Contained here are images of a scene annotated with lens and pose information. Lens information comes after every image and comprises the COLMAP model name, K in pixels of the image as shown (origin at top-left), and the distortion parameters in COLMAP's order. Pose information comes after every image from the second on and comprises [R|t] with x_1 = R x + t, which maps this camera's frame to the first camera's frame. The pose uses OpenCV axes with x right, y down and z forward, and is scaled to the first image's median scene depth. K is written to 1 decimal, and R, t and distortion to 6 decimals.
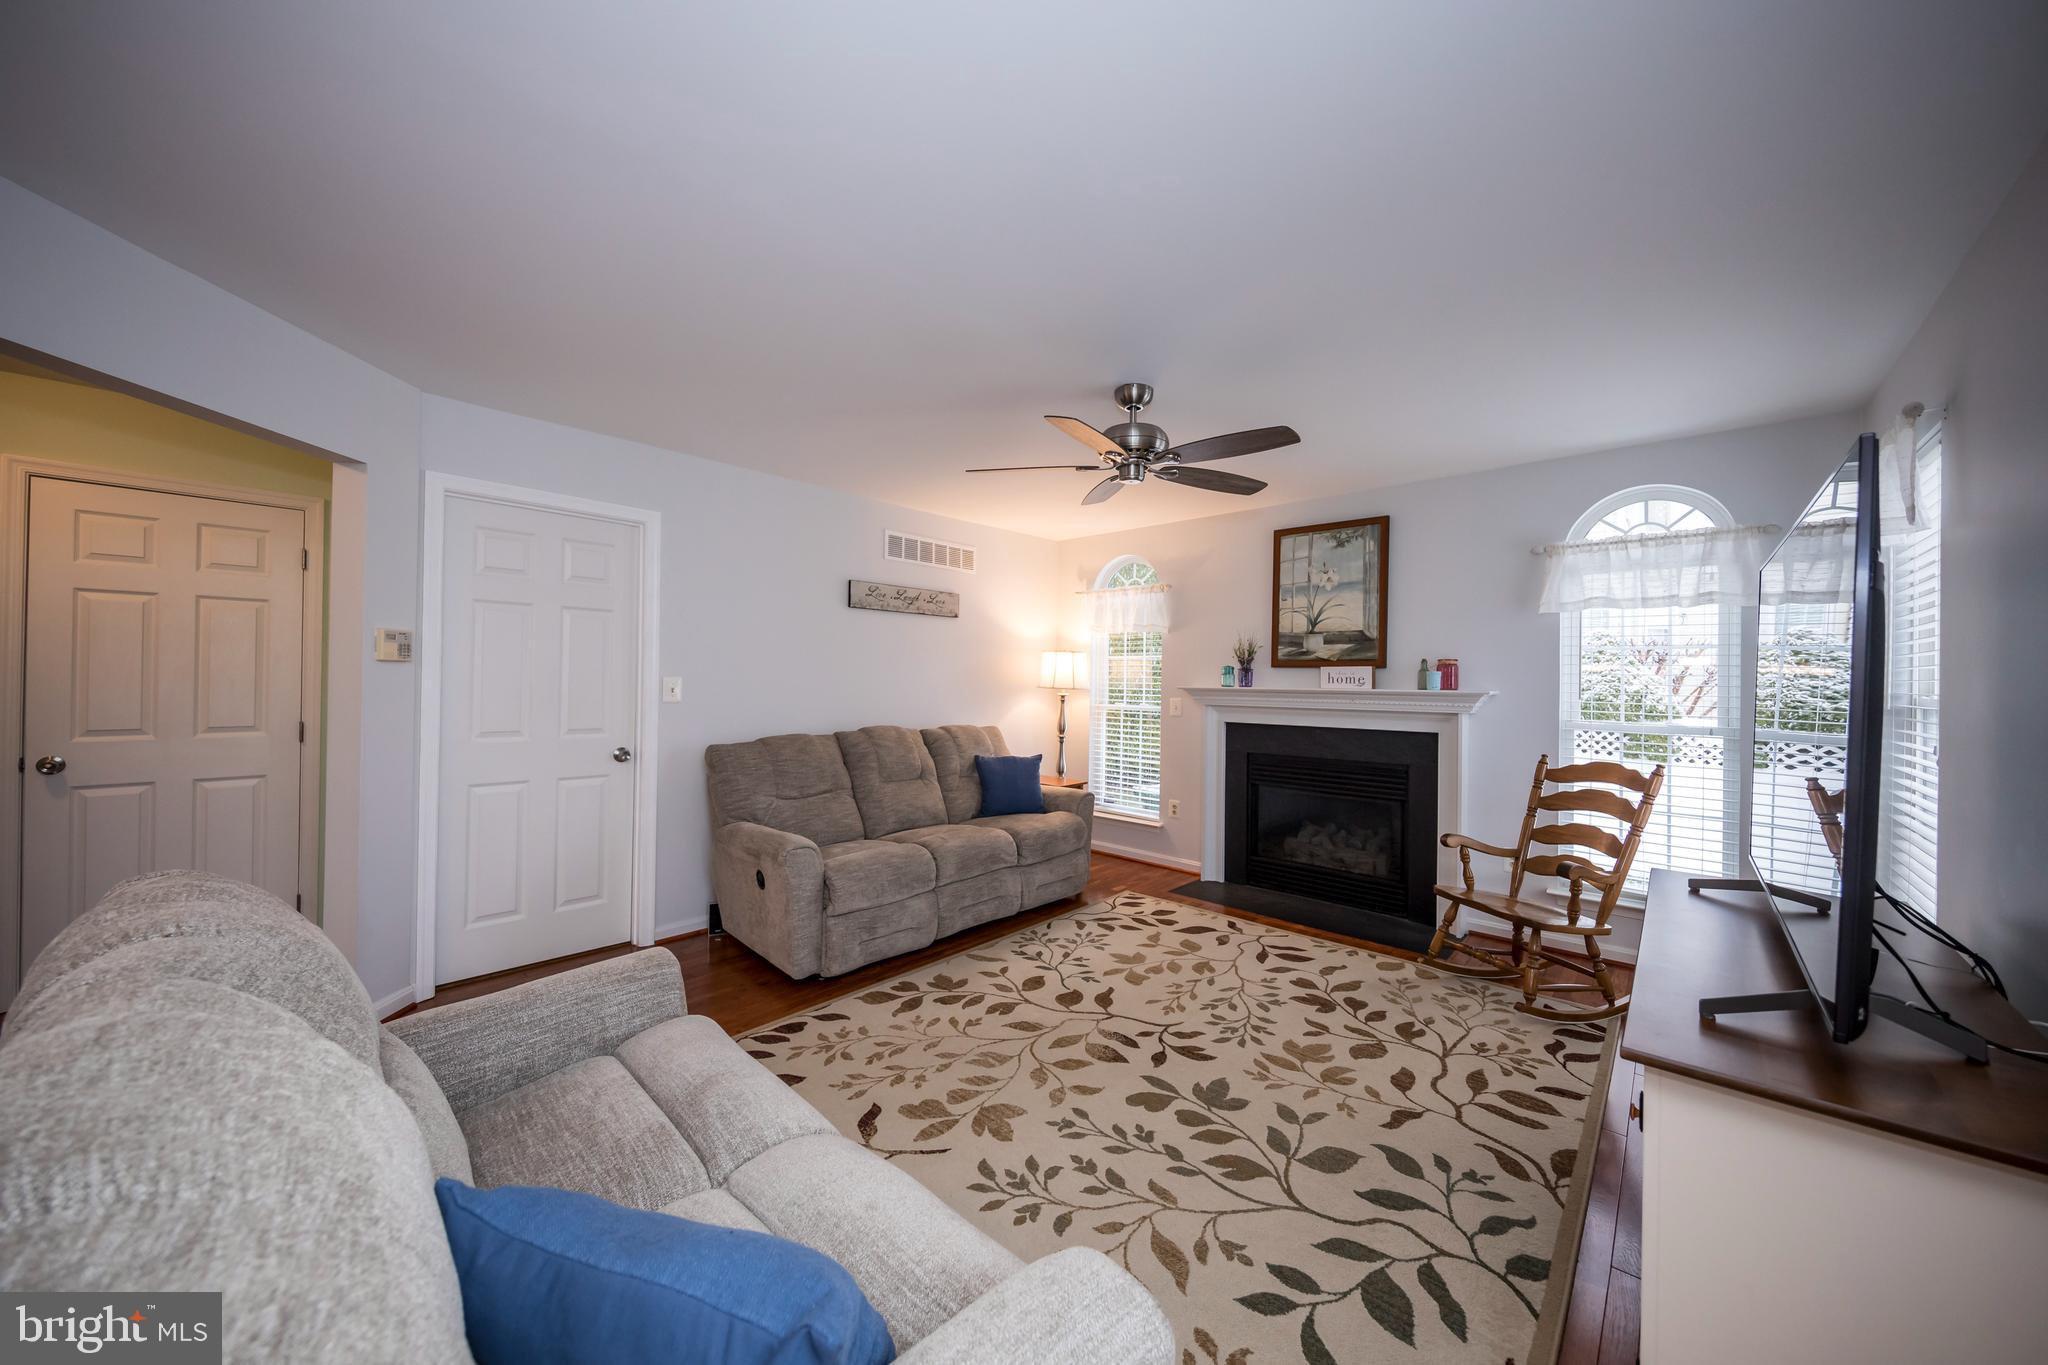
lens RADIAL K [[697.9, 0, 1024.0], [0, 697.9, 682.5], [0, 0, 1]] dist [-0.000451, -0.000085]
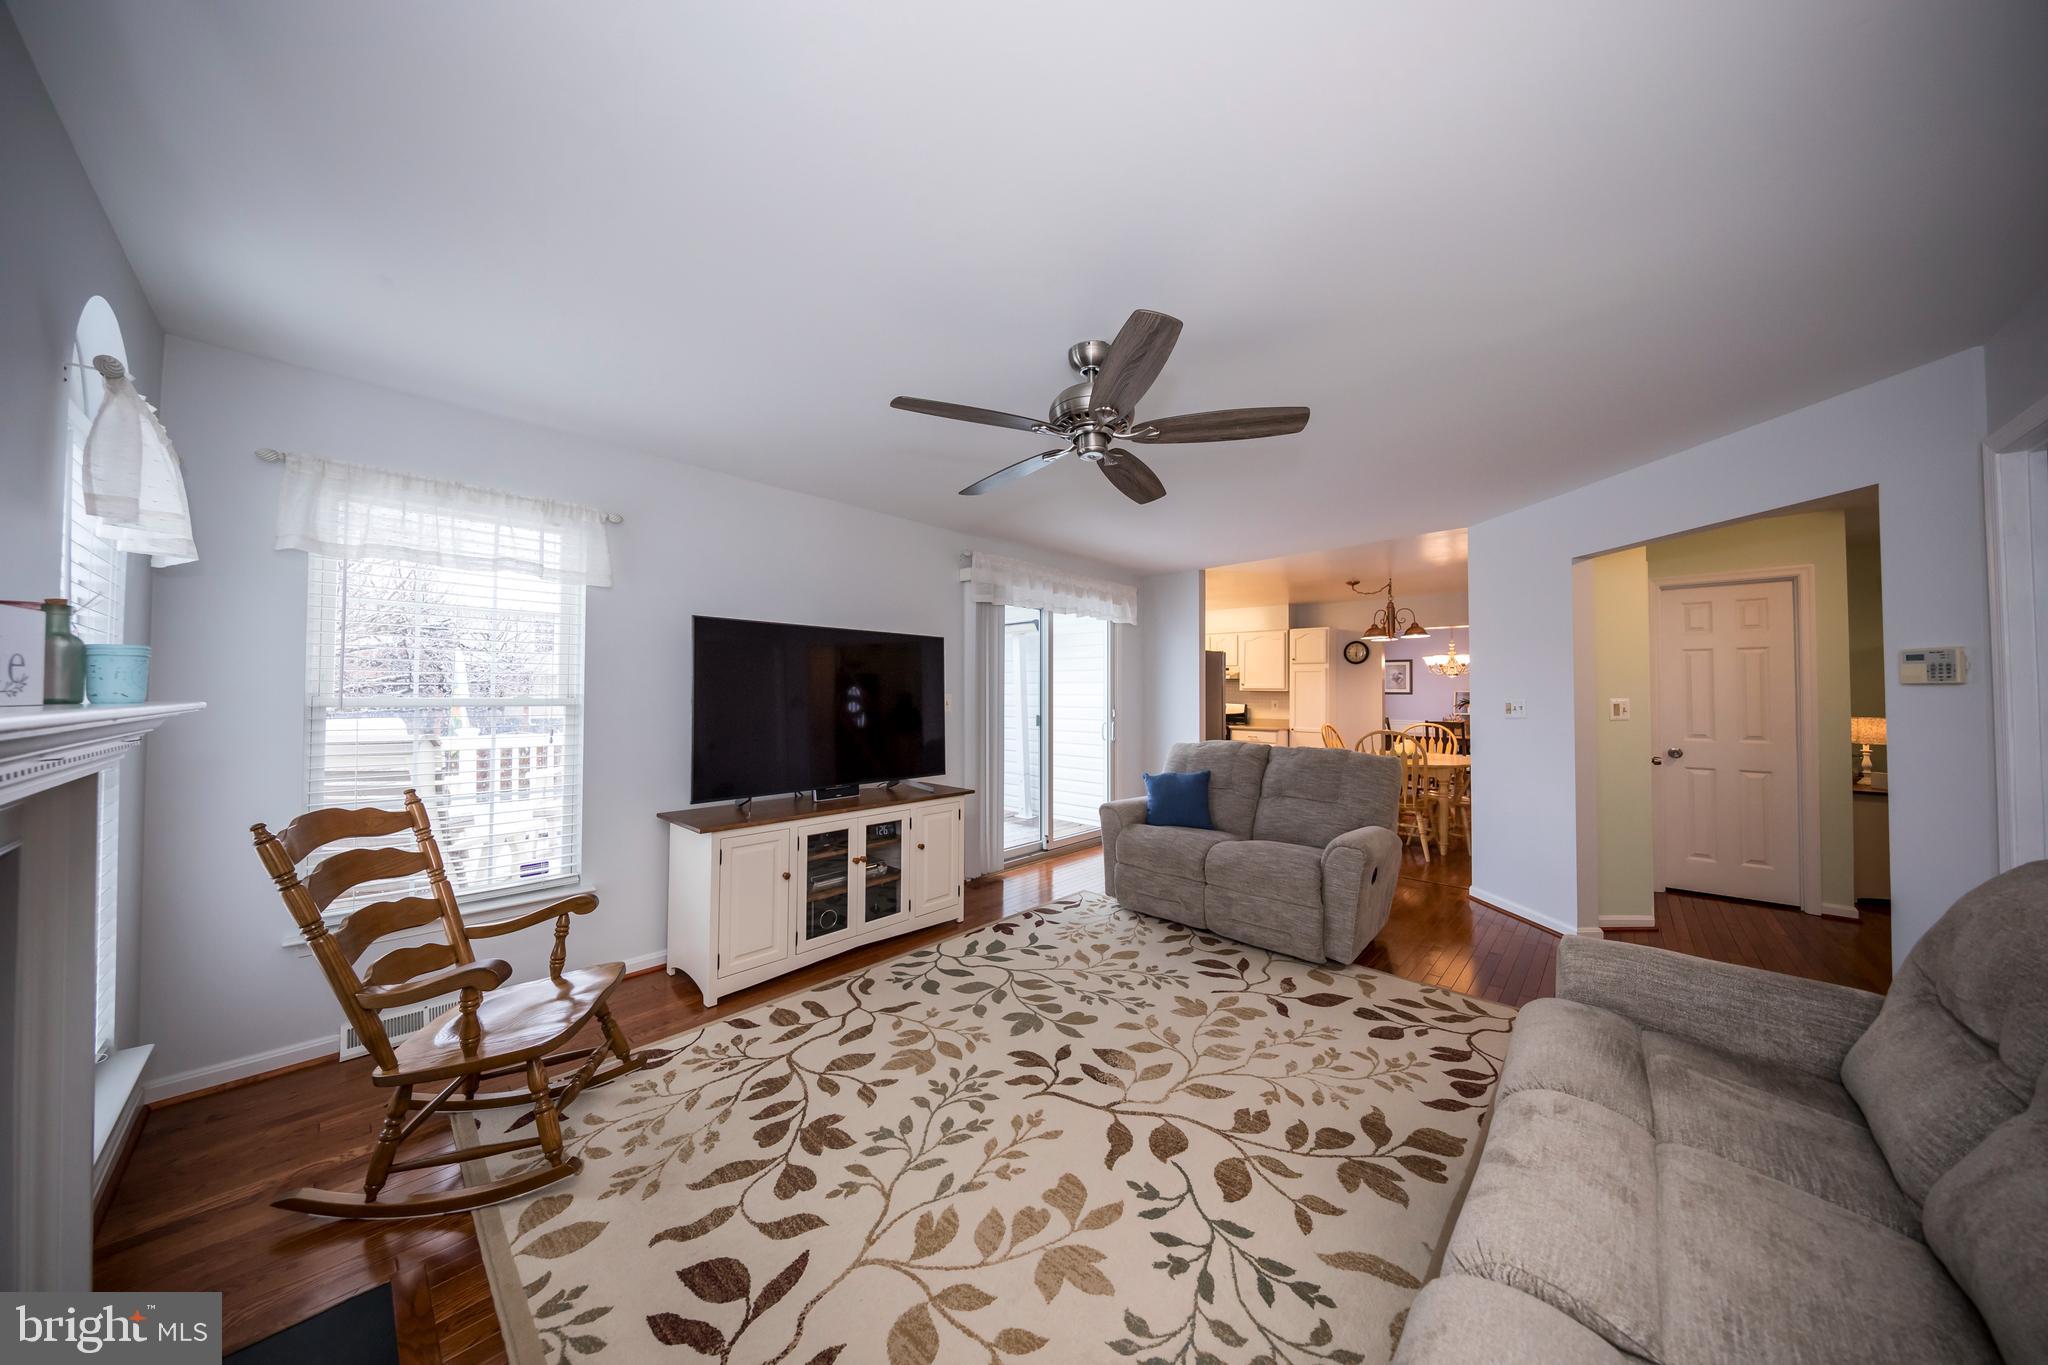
lens RADIAL K [[645.0, 0, 1024.3], [0, 645.0, 675.7], [0, 0, 1]] dist [0.007077, -0.001236]
pose [[-0.999850, -0.016176, 0.006247, 0.236572], [-0.016340, 0.999496, -0.027224, -0.001358], [-0.005803, -0.027322, -0.999610, 1.838747]]
